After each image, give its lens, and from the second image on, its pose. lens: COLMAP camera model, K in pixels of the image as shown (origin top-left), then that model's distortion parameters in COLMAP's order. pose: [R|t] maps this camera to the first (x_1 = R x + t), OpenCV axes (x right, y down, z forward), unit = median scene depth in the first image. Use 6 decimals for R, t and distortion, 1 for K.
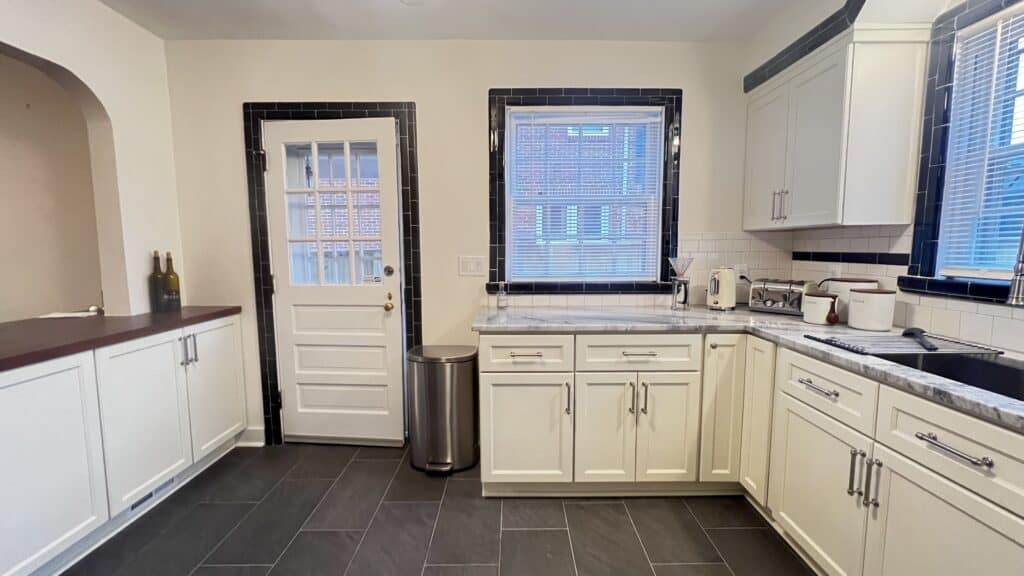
lens RADIAL K [[411.4, 0, 512.1], [0, 411.4, 289.0], [0, 0, 1]] dist [-0.002492, 0.000407]
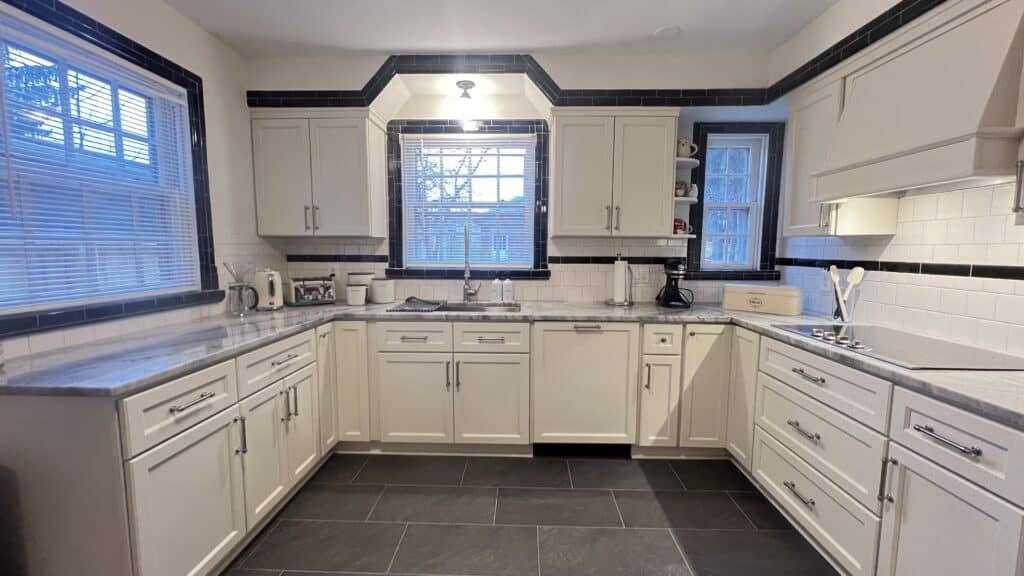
lens RADIAL K [[411.4, 0, 512.1], [0, 411.4, 289.0], [0, 0, 1]] dist [-0.002492, 0.000407]
pose [[0.035054, -0.093080, 0.995041, -0.641221], [0.097501, 0.991222, 0.089288, -0.045525], [-0.994618, 0.093887, 0.043822, 0.398699]]
